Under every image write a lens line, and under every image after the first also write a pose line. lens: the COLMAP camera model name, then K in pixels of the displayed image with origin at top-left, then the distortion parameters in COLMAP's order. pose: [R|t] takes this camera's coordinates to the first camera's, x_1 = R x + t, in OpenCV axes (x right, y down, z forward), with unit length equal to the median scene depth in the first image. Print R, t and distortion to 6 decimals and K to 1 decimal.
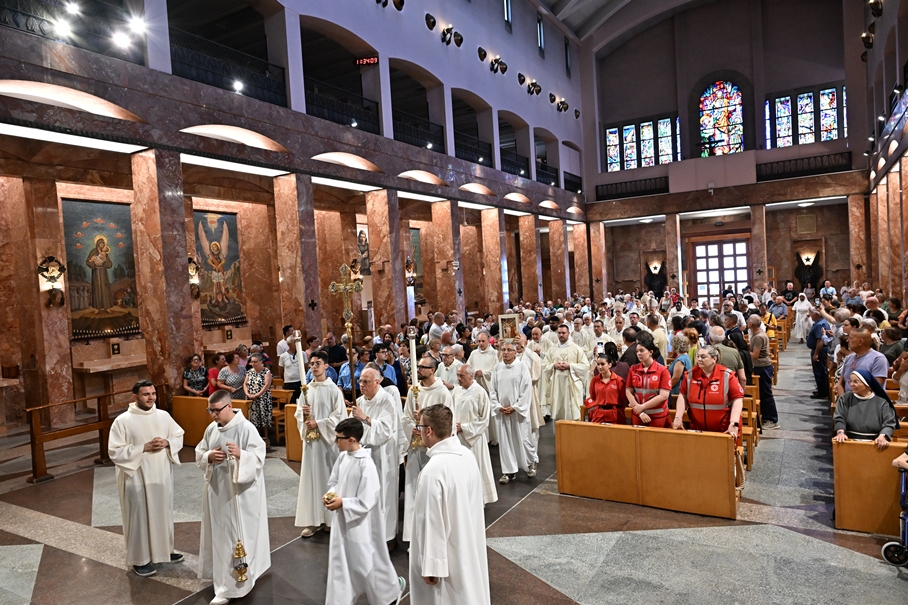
lens RADIAL K [[615.8, 0, 453.1], [0, 615.8, 303.2], [0, 0, 1]] dist [0.008622, -0.007605]
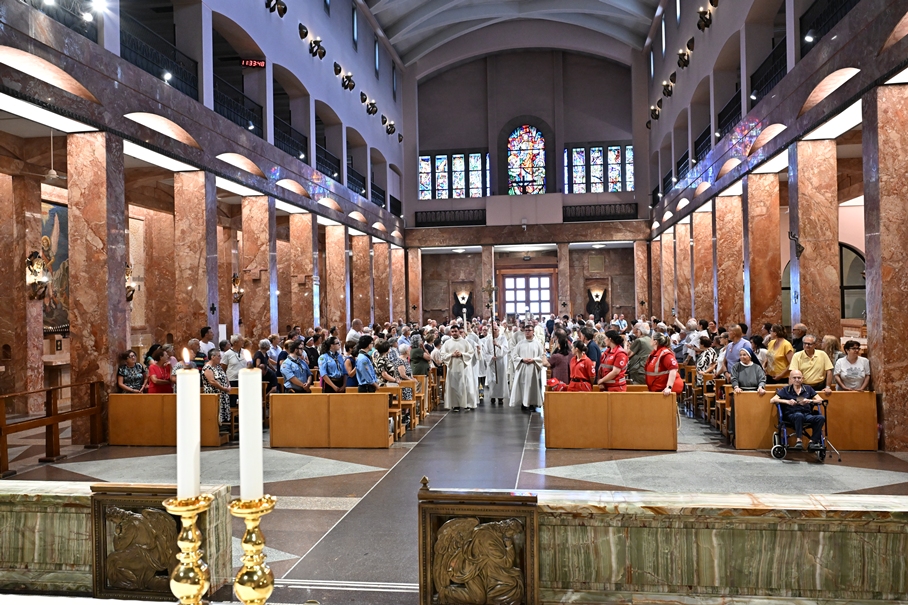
lens RADIAL K [[718.2, 0, 453.9], [0, 718.2, 302.5], [0, 0, 1]] dist [0.000381, 0.001579]
pose [[0.922506, 0.044272, 0.383436, -0.195454], [-0.021796, 0.997790, -0.062768, 0.034290], [-0.385367, 0.049546, 0.921432, -0.105753]]
